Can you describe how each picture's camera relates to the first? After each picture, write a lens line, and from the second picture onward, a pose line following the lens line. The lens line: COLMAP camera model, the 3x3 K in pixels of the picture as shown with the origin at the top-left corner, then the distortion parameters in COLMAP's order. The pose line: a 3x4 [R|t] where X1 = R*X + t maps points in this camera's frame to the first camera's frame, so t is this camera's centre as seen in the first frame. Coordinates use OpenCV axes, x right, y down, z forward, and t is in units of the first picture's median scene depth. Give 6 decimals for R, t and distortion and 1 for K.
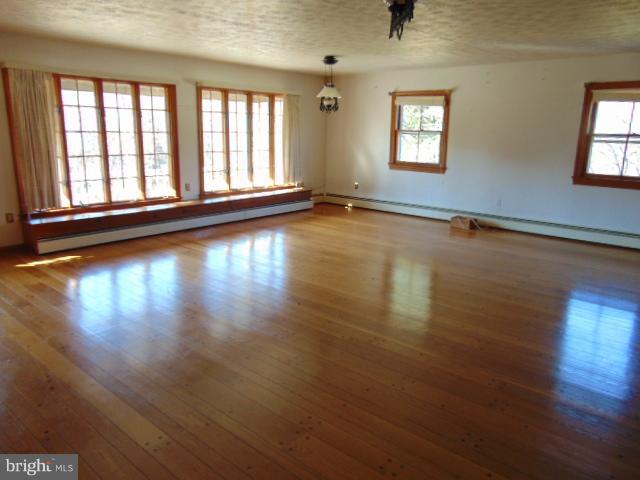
lens RADIAL K [[469.9, 0, 320.0], [0, 469.9, 240.0], [0, 0, 1]] dist [-0.039633, 0.048274]
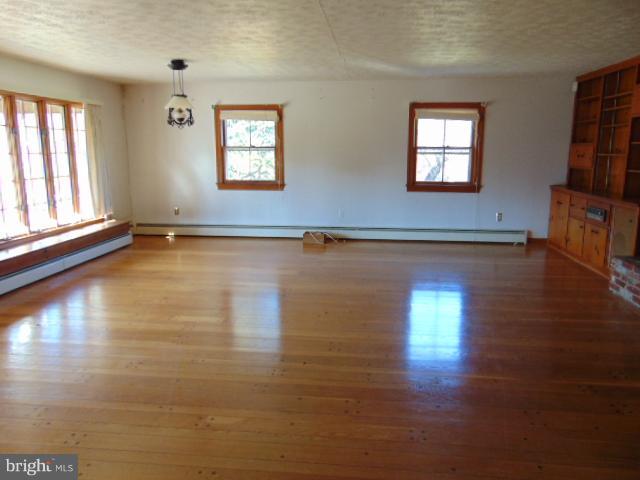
lens RADIAL K [[469.9, 0, 320.0], [0, 469.9, 240.0], [0, 0, 1]] dist [-0.039633, 0.048274]
pose [[0.819067, -0.126784, 0.559513, -0.232766], [0.144243, 0.989456, 0.013051, -0.042158], [-0.555268, 0.070016, 0.828719, 0.162240]]
